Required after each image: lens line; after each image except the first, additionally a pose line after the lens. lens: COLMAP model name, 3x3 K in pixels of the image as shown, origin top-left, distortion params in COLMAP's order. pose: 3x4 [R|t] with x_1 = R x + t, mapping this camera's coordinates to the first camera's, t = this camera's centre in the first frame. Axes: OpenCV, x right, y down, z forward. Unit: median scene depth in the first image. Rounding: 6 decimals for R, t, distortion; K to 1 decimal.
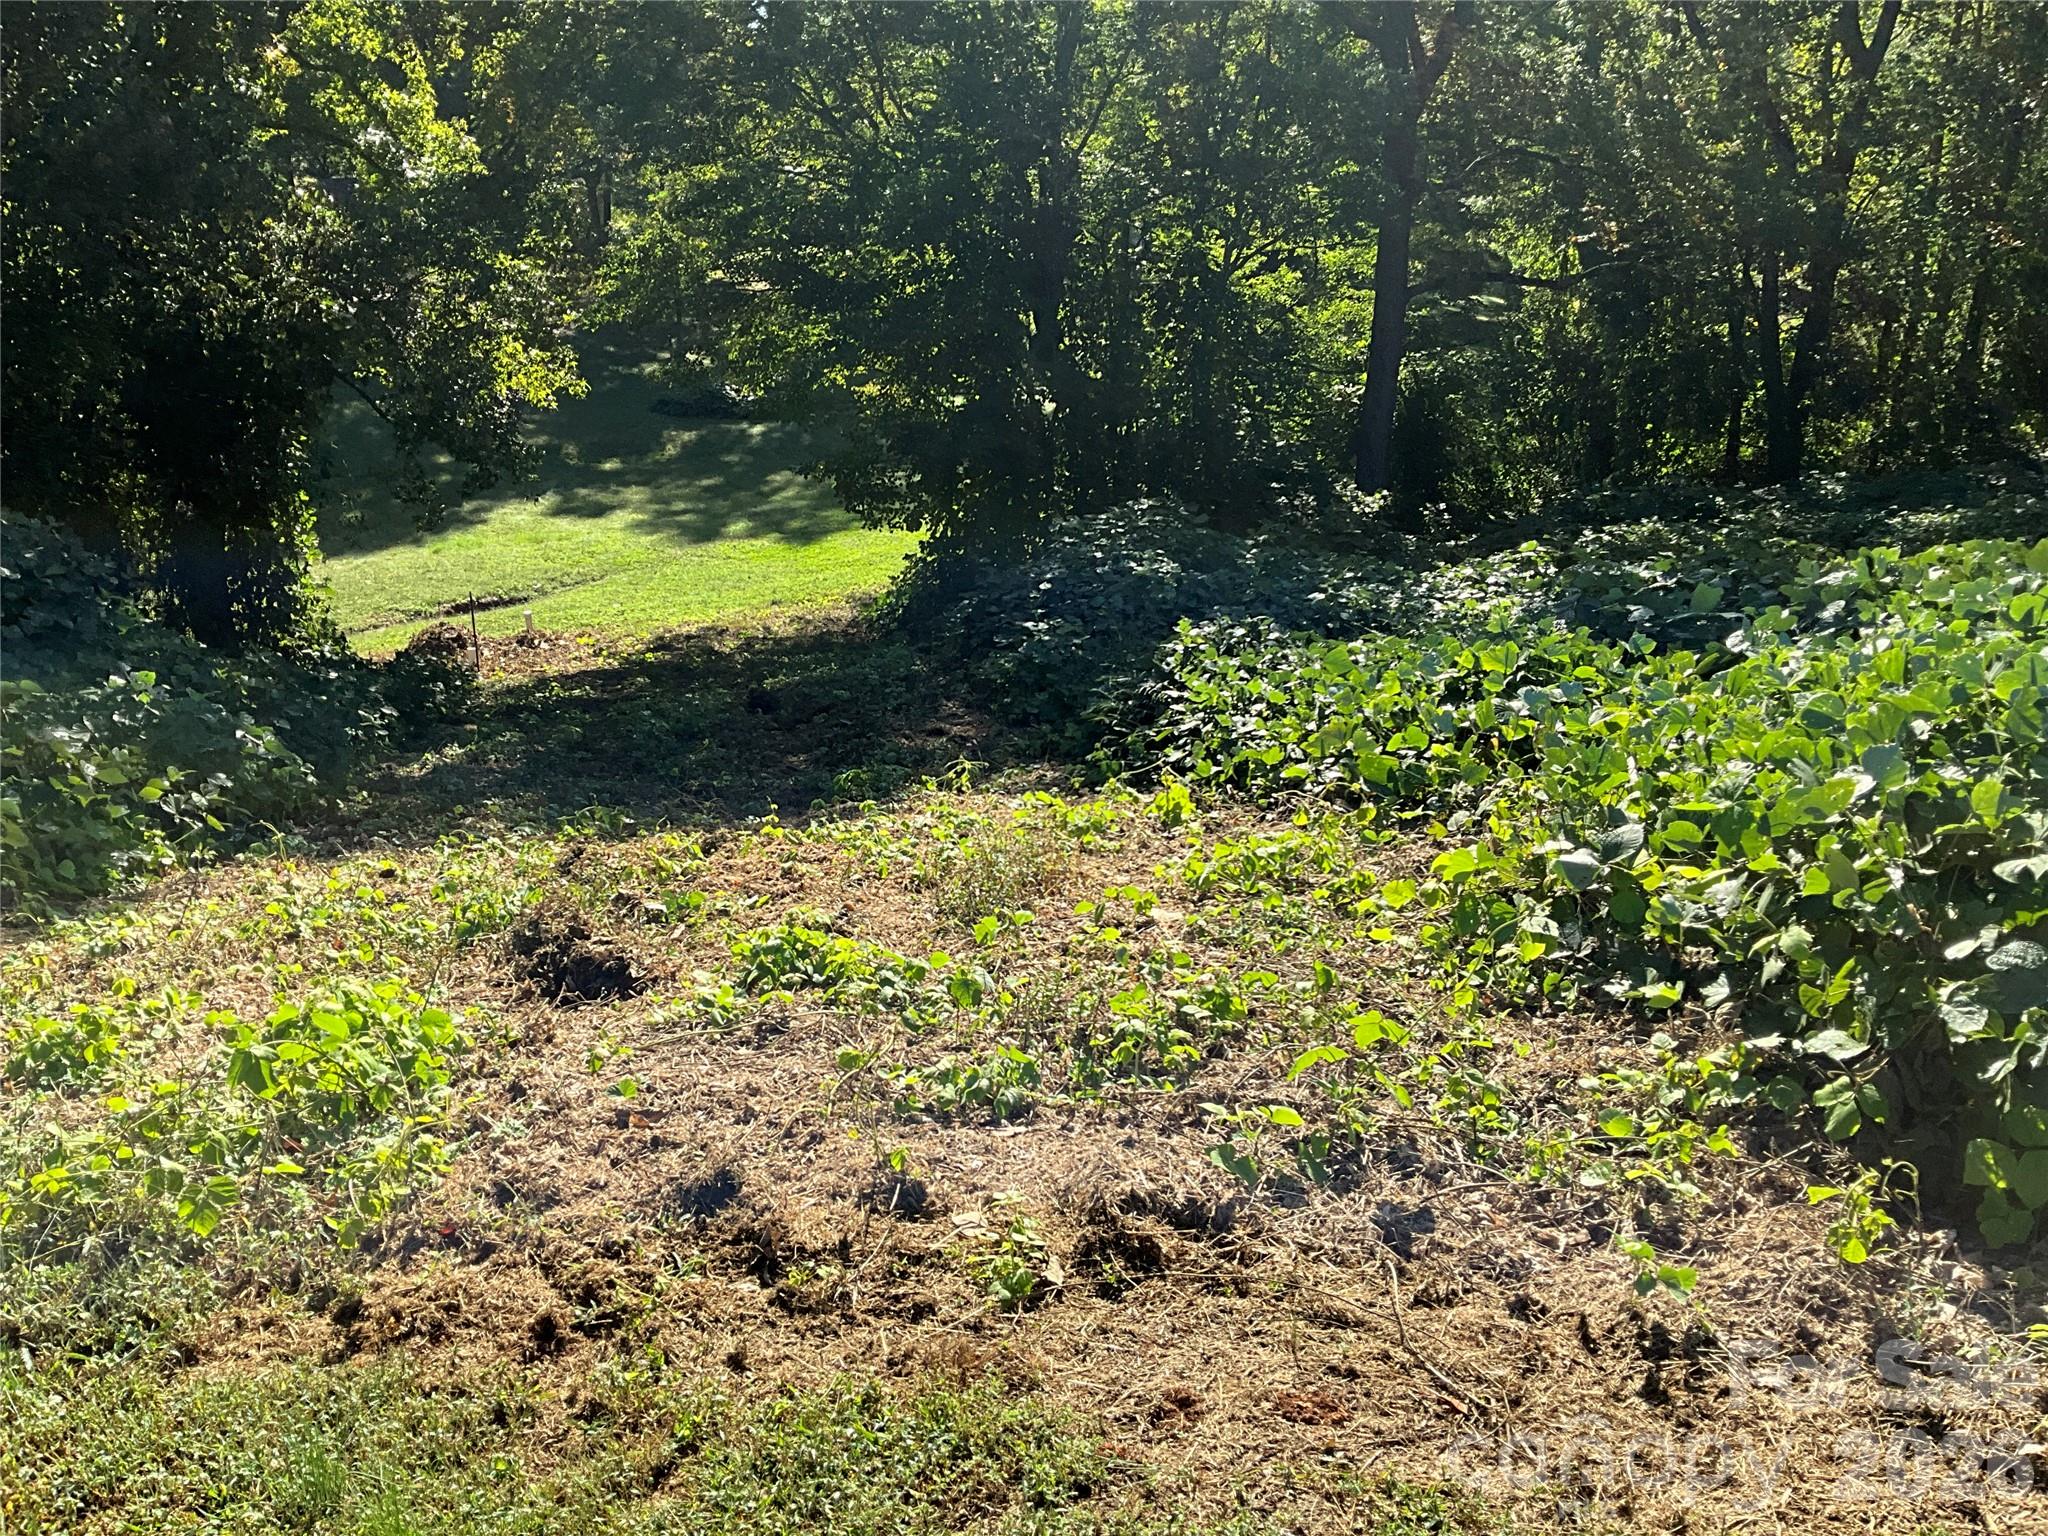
lens RADIAL K [[1665.5, 0, 1009.9], [0, 1665.5, 760.8], [0, 0, 1]] dist [0.081173, -0.156933]
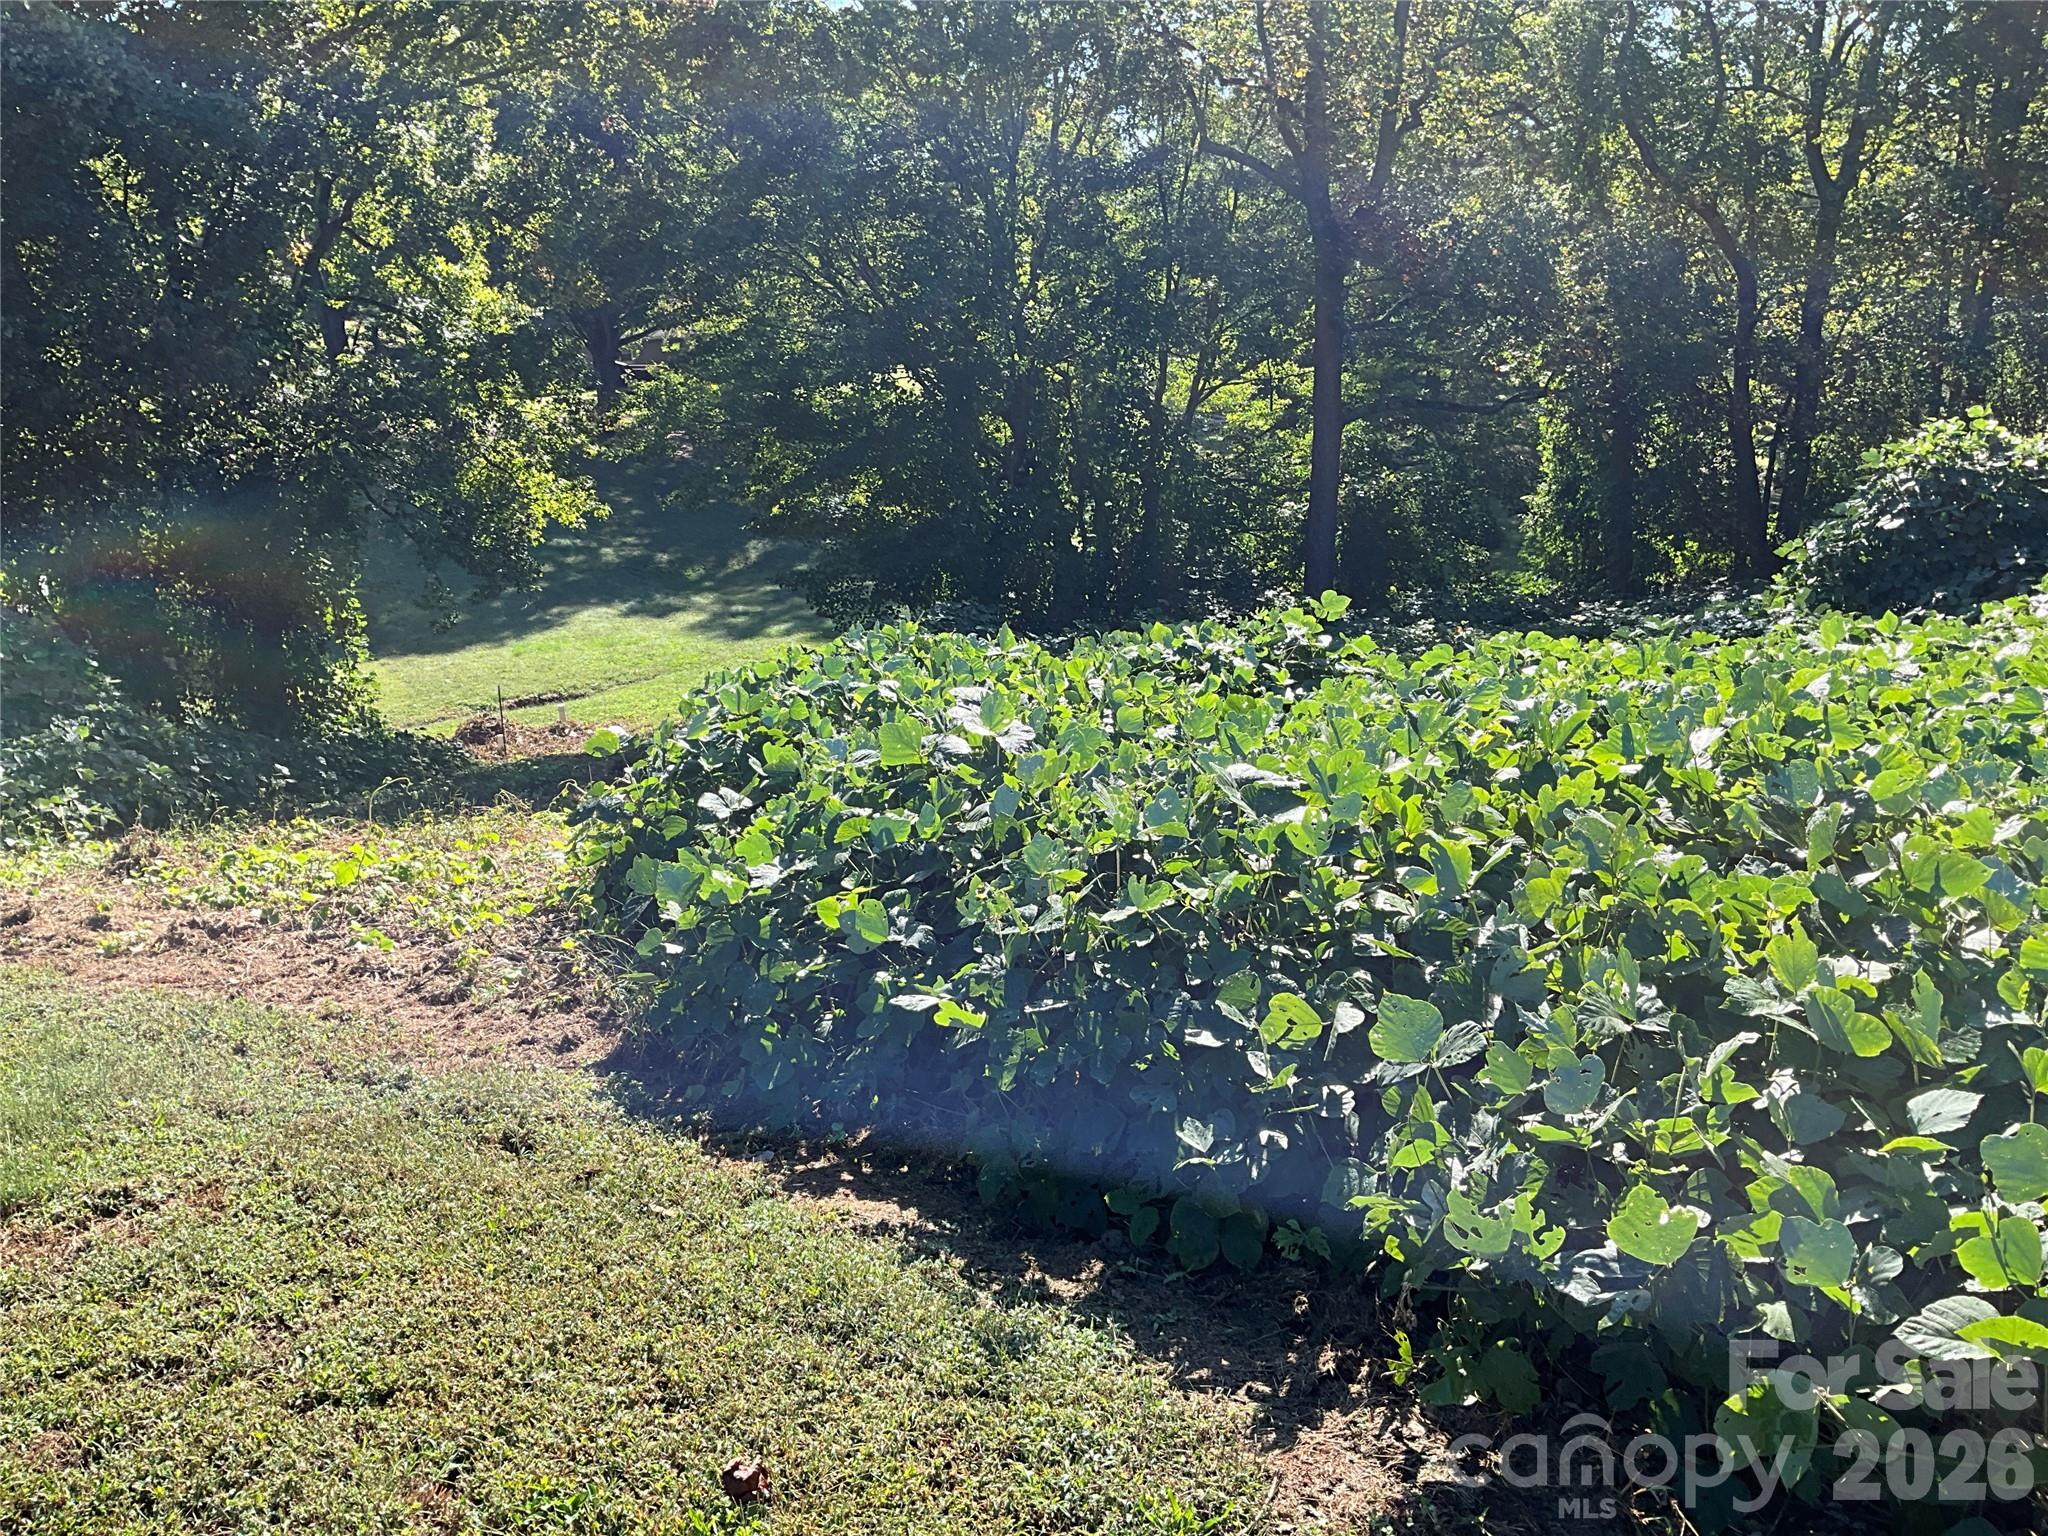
lens RADIAL K [[1665.5, 0, 1033.8], [0, 1665.5, 752.0], [0, 0, 1]] dist [0.081173, -0.156933]
pose [[0.996422, 0.003981, -0.084424, 0.465089], [-0.009856, 0.997549, -0.069276, 0.068101], [0.083941, 0.069860, 0.994019, -0.368697]]
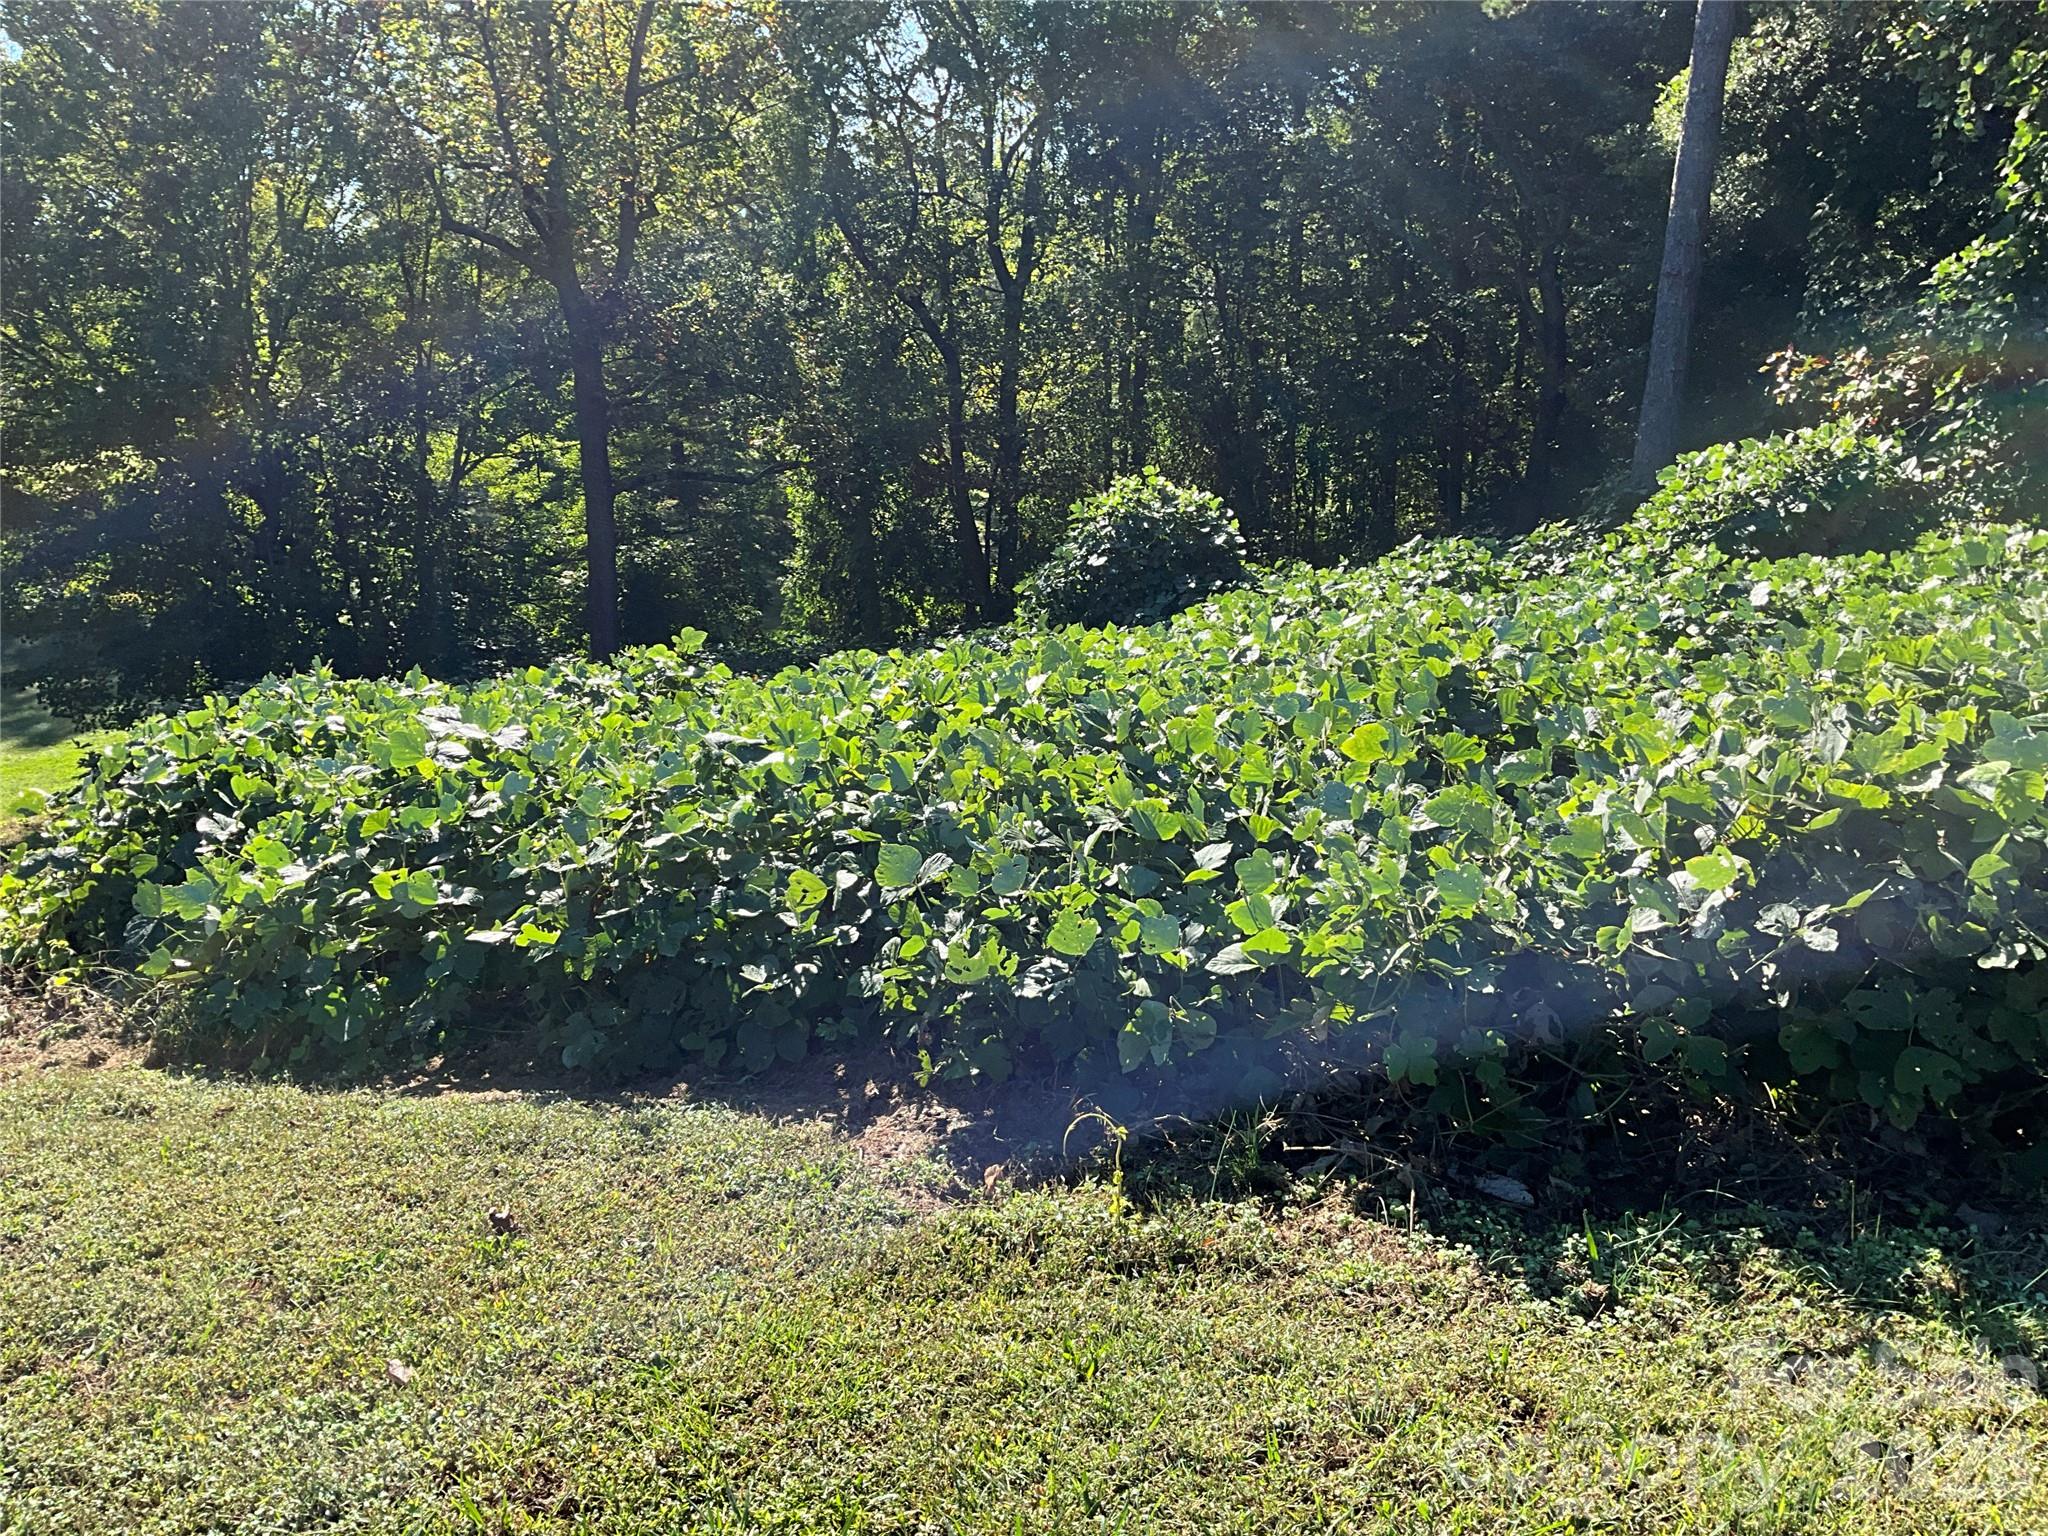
lens RADIAL K [[1665.5, 0, 1009.5], [0, 1665.5, 775.3], [0, 0, 1]] dist [0.081173, -0.156933]
pose [[0.940486, -0.091061, 0.327405, 0.366215], [0.121949, 0.989696, -0.075040, 0.122499], [-0.317198, 0.110501, 0.941900, -0.537240]]
